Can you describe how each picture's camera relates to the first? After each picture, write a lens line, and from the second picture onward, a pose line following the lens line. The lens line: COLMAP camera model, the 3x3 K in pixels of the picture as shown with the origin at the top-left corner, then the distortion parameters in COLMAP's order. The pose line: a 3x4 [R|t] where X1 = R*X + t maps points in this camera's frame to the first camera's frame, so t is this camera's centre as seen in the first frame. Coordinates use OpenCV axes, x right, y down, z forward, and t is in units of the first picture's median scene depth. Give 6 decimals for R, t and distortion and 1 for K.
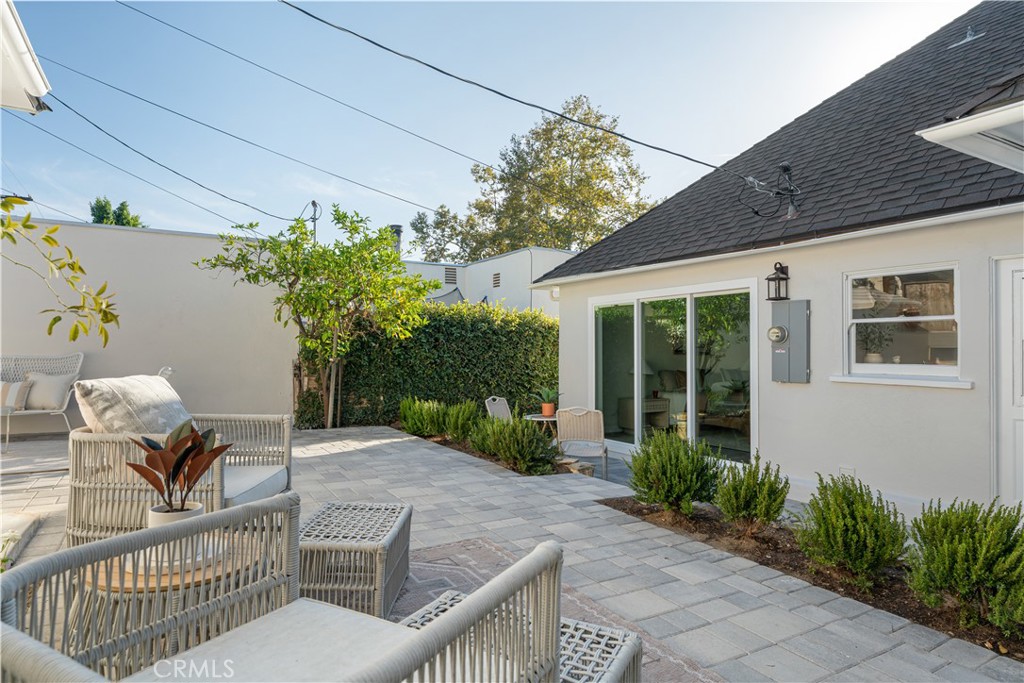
lens RADIAL K [[603.4, 0, 510.2], [0, 603.4, 341.7], [0, 0, 1]] dist [0.001371, 0.000291]
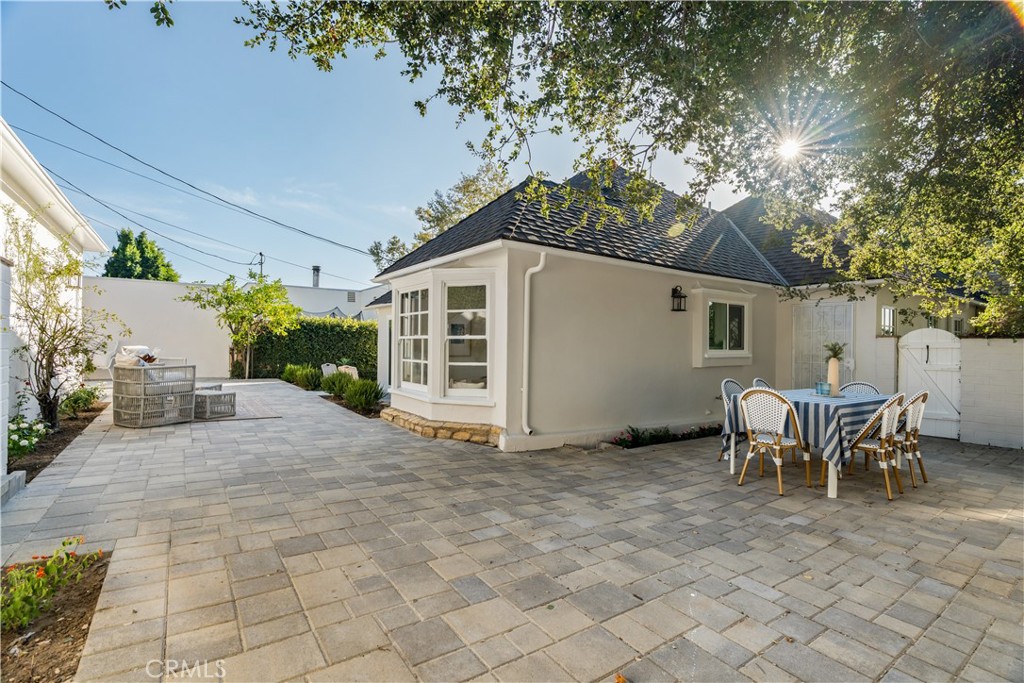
lens RADIAL K [[482.5, 0, 514.8], [0, 482.5, 344.3], [0, 0, 1]] dist [-0.002152, -0.000236]
pose [[0.996398, 0.005051, 0.084644, 0.442630], [-0.006169, 0.999897, 0.012944, -0.000332], [-0.084570, -0.013420, 0.996327, -0.662362]]
